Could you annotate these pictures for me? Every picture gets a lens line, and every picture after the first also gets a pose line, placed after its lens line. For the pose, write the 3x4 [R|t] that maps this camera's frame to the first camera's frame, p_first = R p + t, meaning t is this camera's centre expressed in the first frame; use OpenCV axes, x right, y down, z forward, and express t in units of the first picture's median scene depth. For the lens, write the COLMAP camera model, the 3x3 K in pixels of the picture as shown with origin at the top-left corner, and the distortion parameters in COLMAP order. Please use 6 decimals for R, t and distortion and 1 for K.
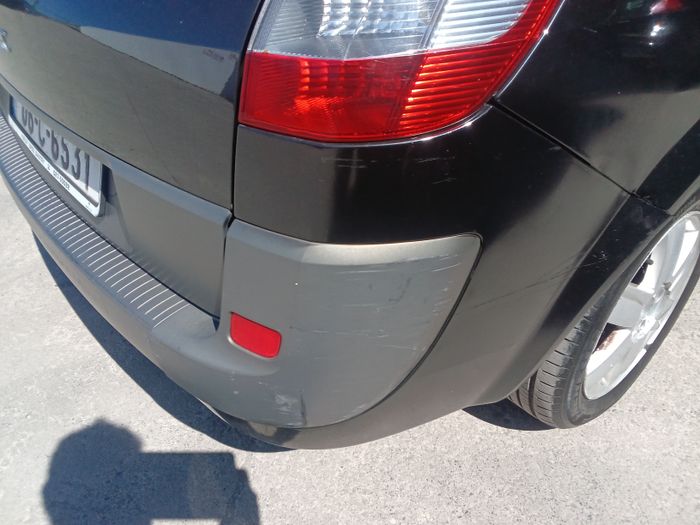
lens RADIAL K [[556.9, 0, 349.0], [0, 556.9, 270.6], [0, 0, 1]] dist [0.103783, -0.141971]
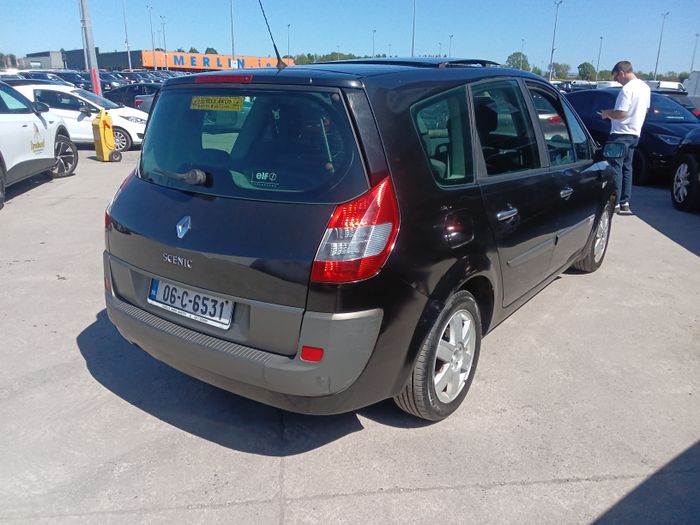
lens RADIAL K [[556.9, 0, 349.0], [0, 556.9, 270.6], [0, 0, 1]] dist [0.103783, -0.141971]
pose [[0.975368, -0.068517, 0.209674, -0.414893], [0.134397, 0.938323, -0.318570, 0.488578], [-0.174915, 0.338902, 0.924419, -1.350190]]
